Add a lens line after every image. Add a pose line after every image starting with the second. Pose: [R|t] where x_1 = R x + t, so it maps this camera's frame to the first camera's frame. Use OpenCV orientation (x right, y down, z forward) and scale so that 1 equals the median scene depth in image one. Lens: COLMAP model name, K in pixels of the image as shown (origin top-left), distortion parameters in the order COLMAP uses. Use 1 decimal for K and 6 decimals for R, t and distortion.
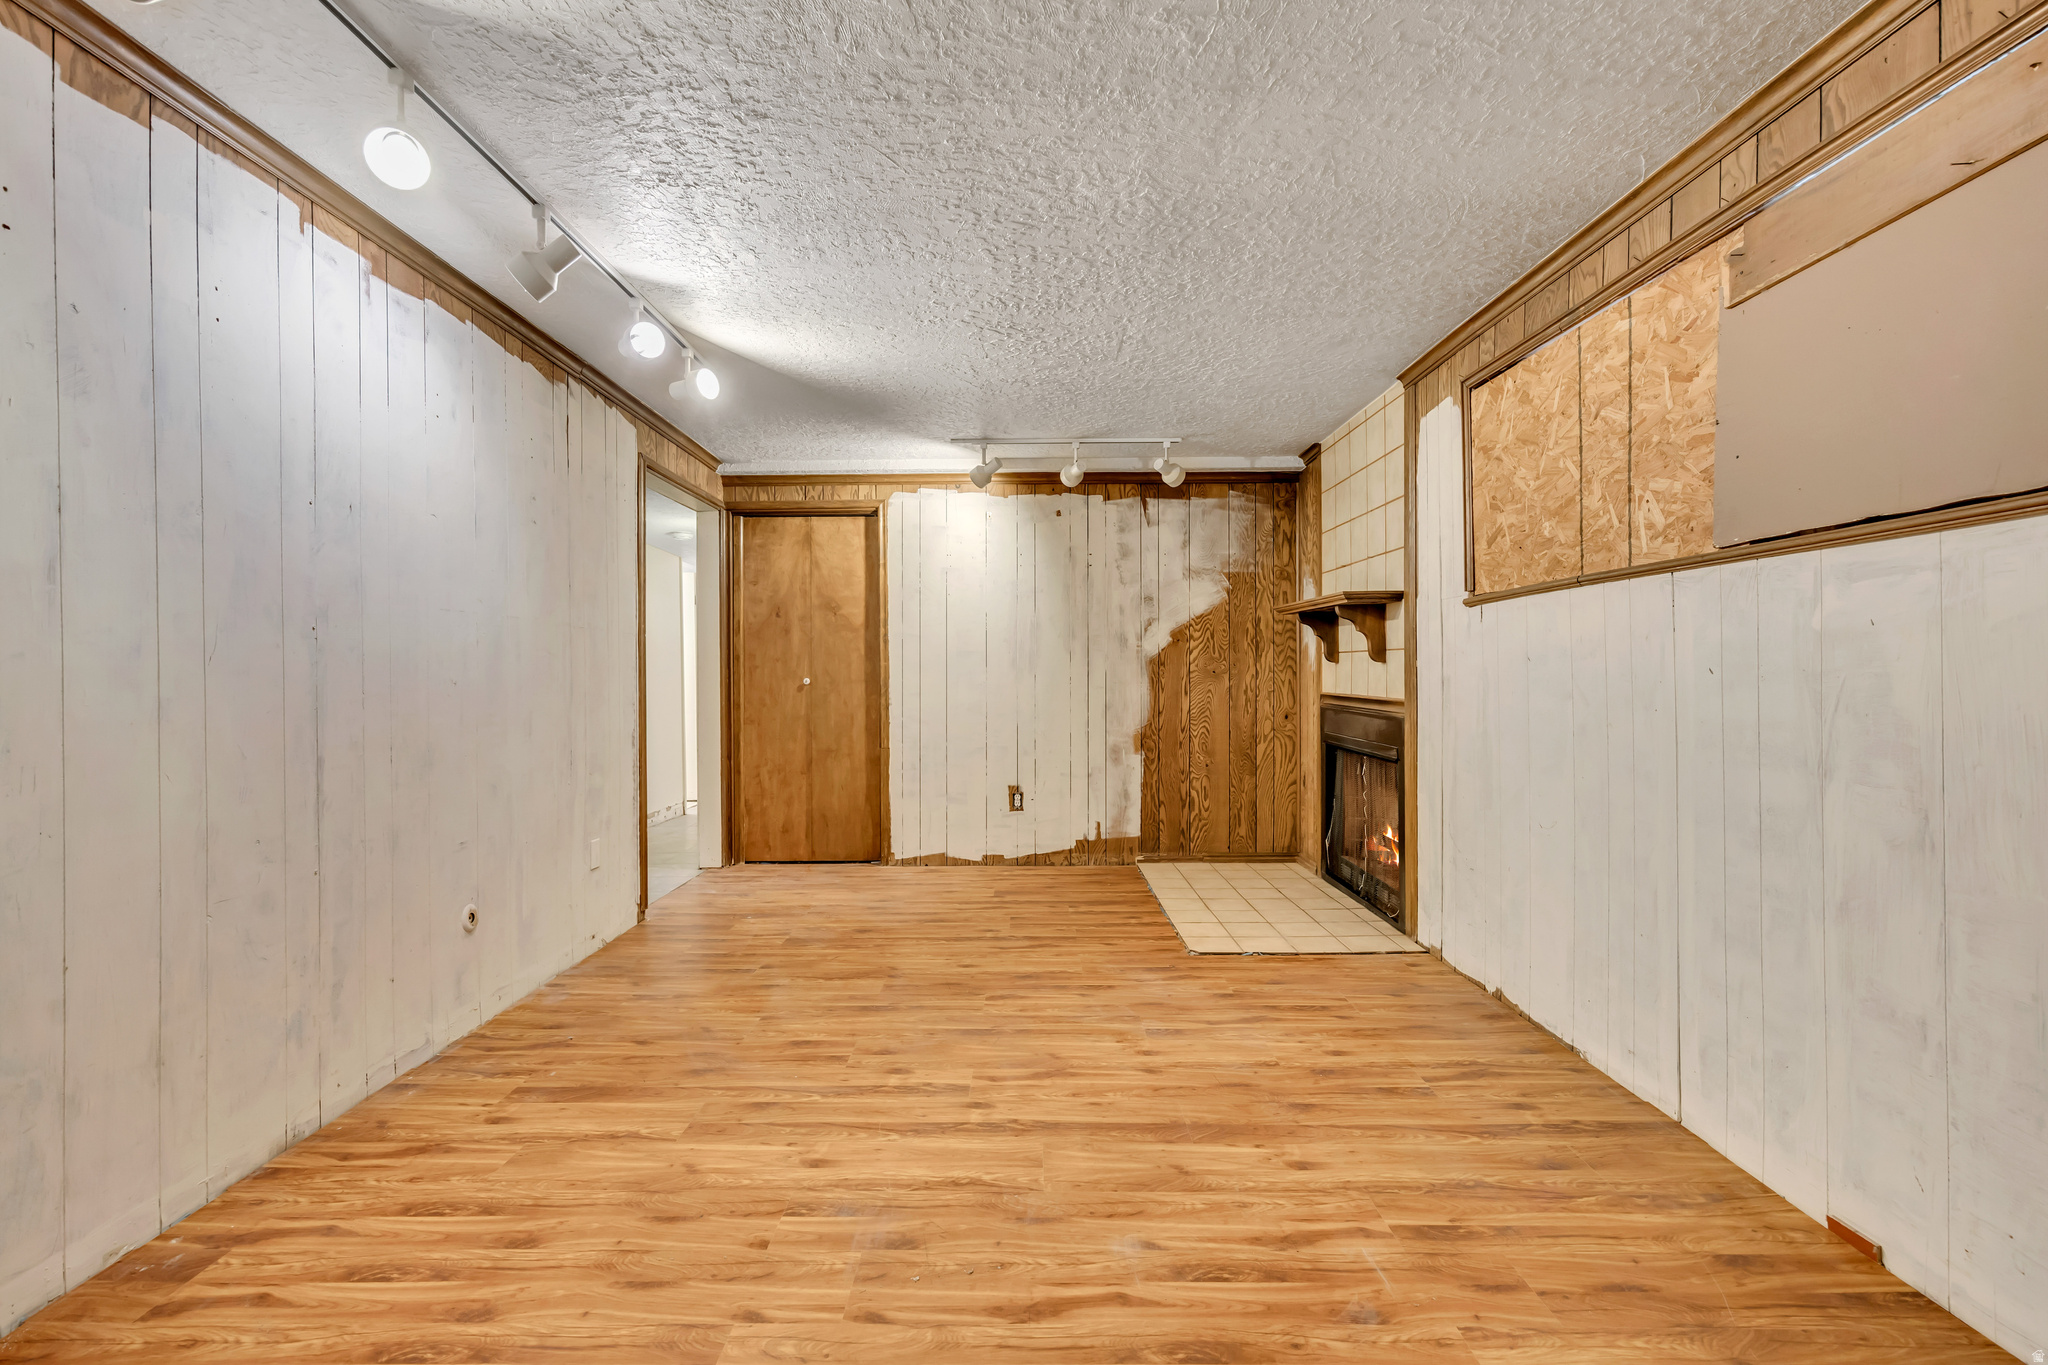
lens RADIAL K [[897.7, 0, 1017.7], [0, 897.7, 673.4], [0, 0, 1]] dist [-0.010127, 0.001070]
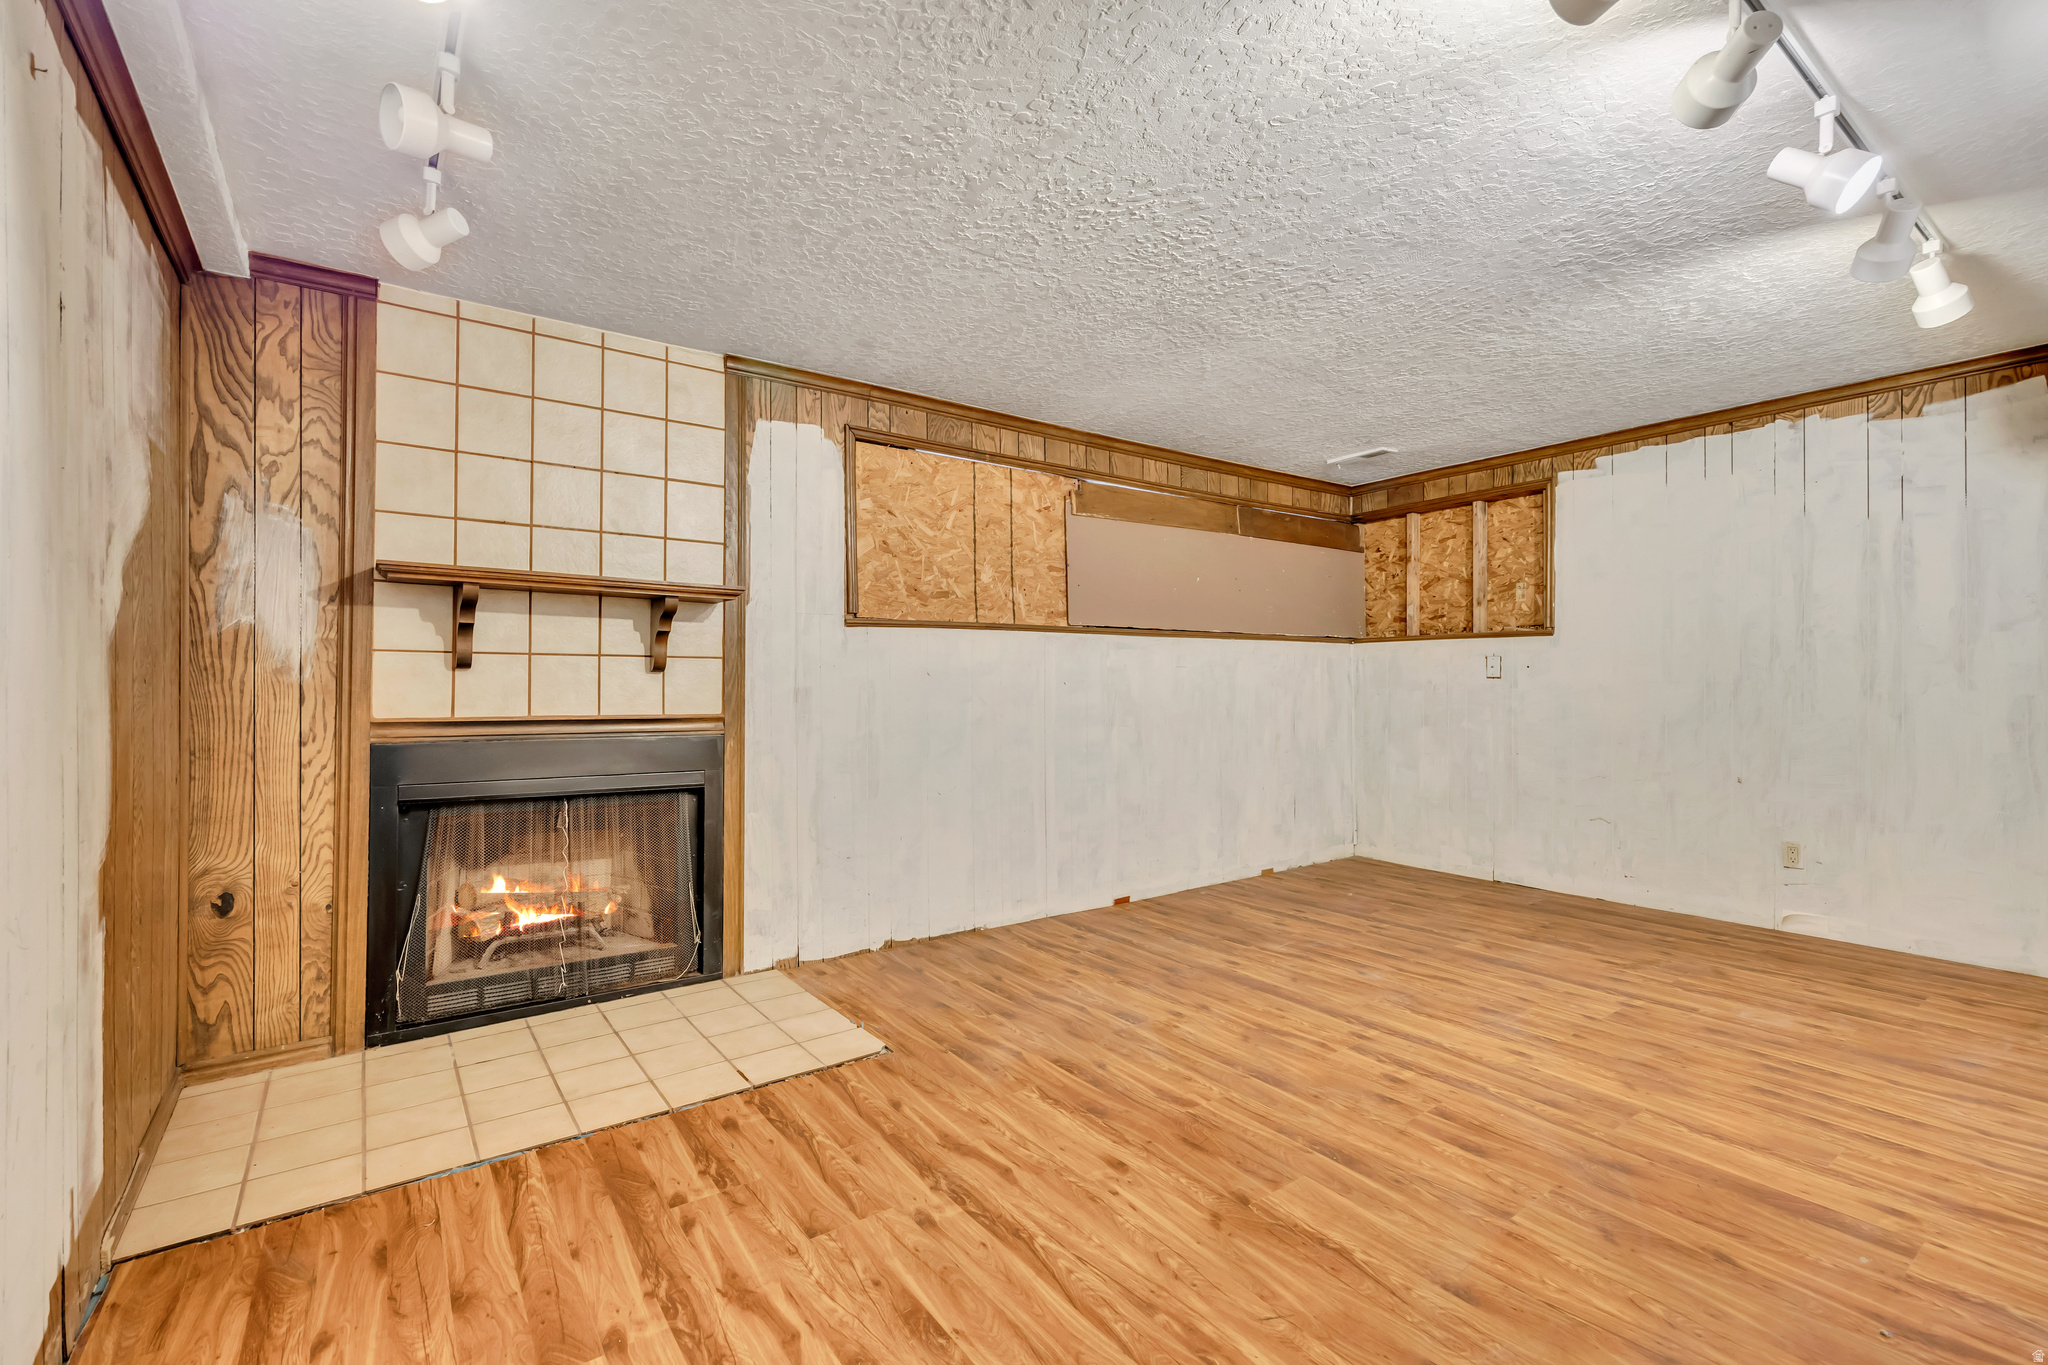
lens RADIAL K [[897.7, 0, 1017.7], [0, 897.7, 673.4], [0, 0, 1]] dist [-0.010127, 0.001070]
pose [[-0.593356, 0.019012, 0.804716, -0.695432], [0.007635, 0.999809, -0.017991, 0.008677], [-0.804904, -0.004531, -0.593388, 1.936250]]
